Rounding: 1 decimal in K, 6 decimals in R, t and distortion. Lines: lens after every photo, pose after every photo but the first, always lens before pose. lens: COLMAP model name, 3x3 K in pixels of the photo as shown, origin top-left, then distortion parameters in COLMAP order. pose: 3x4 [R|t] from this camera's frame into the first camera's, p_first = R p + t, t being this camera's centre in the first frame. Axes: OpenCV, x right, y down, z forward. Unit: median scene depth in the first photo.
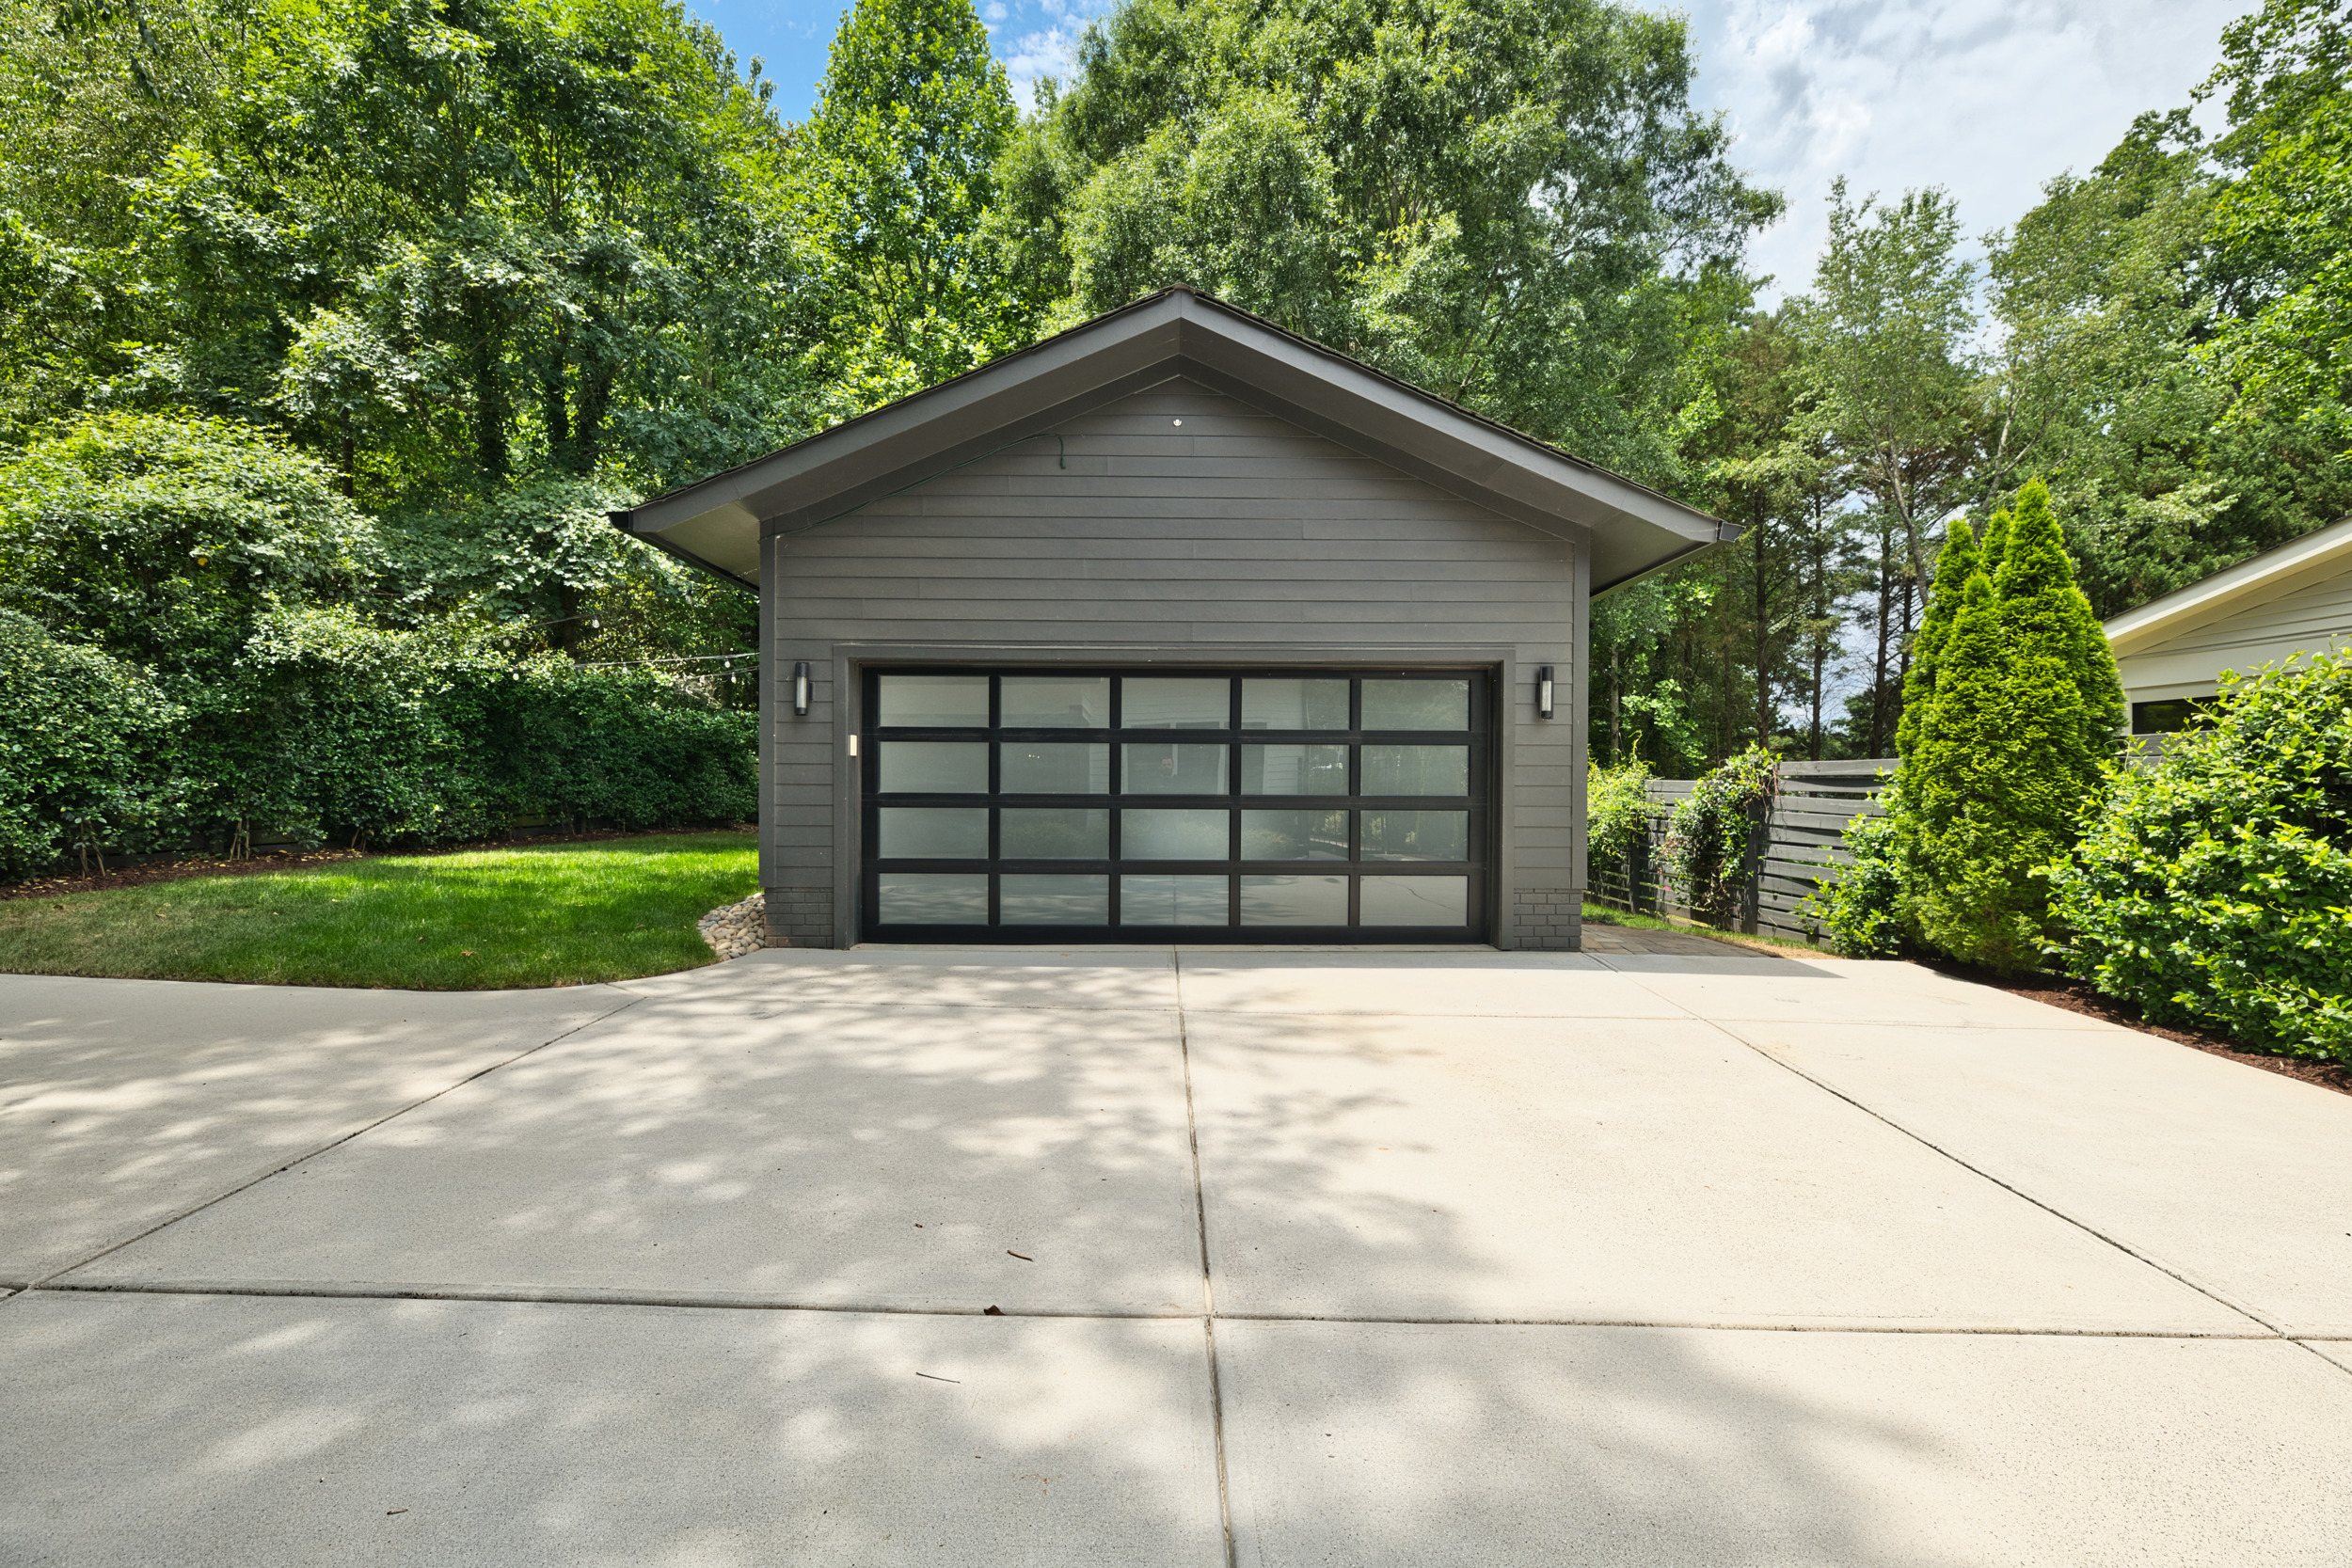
lens RADIAL K [[983.2, 0, 1187.6], [0, 983.2, 781.6], [0, 0, 1]] dist [0.001176, 0.000024]
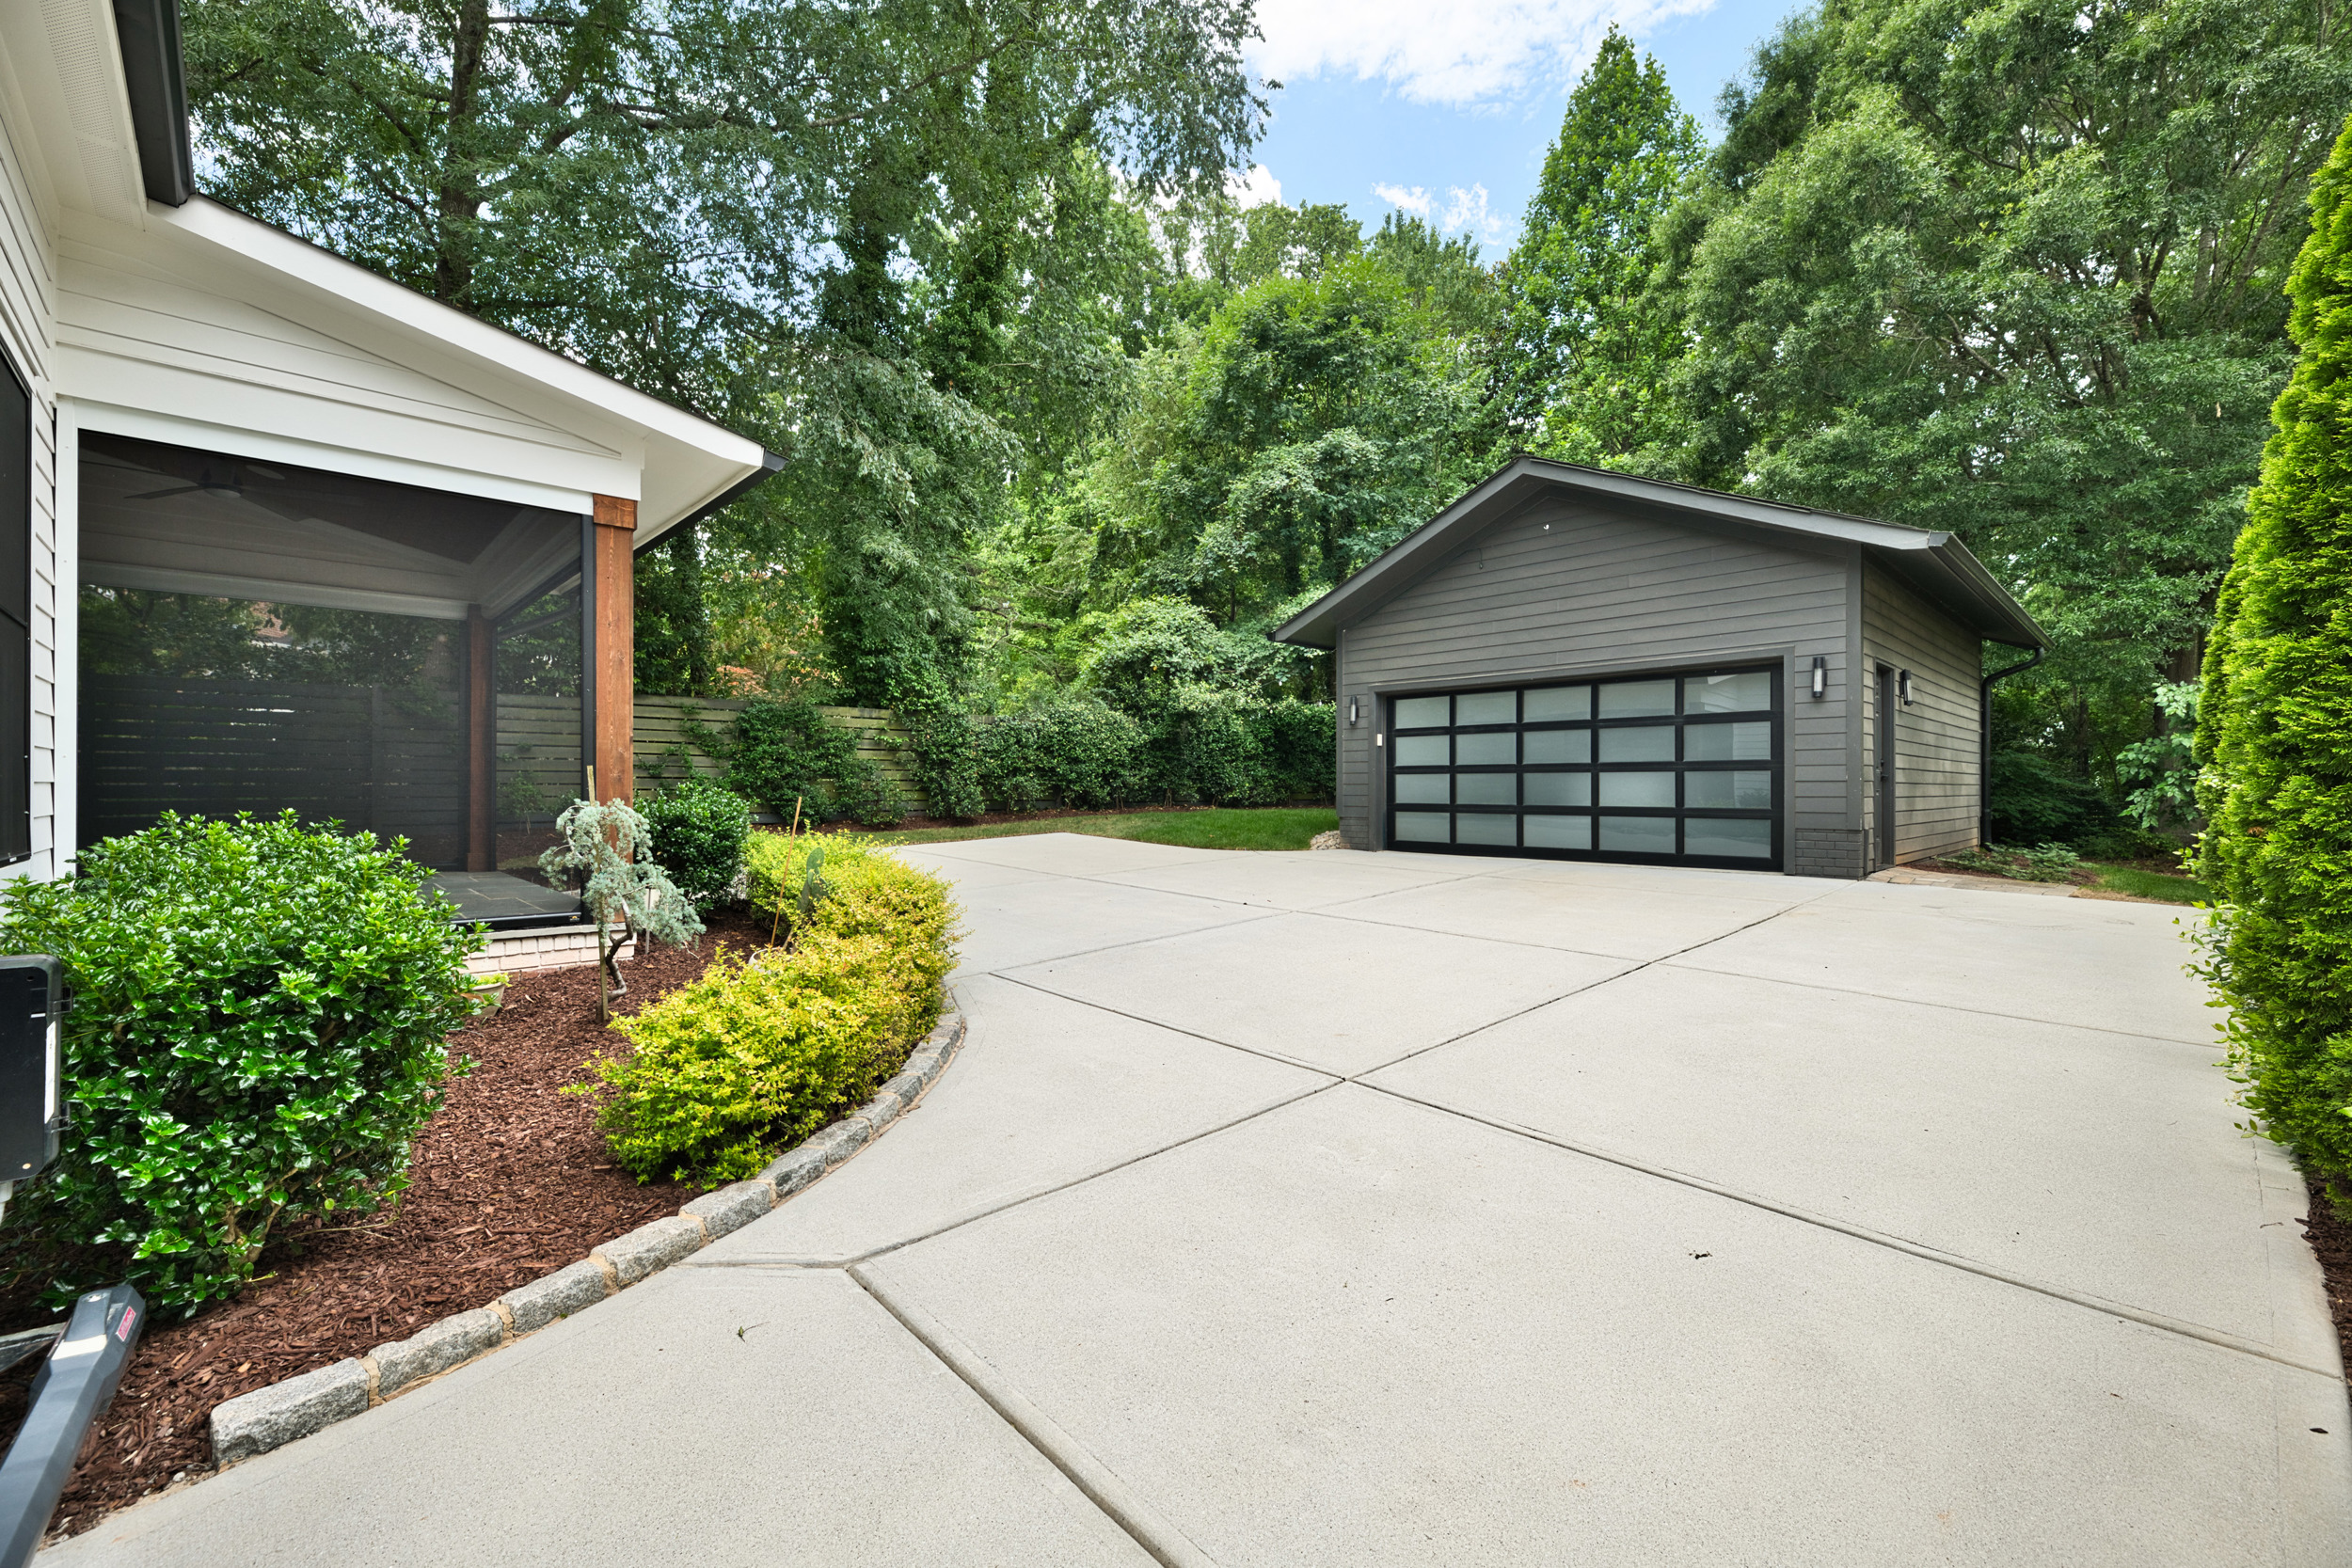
lens RADIAL K [[983.2, 0, 1170.2], [0, 983.2, 768.7], [0, 0, 1]] dist [0.001176, 0.000024]
pose [[0.666311, -0.018954, -0.745433, 0.731800], [0.004389, 0.999759, -0.021497, 0.051407], [0.745661, 0.011052, 0.666234, -0.480876]]
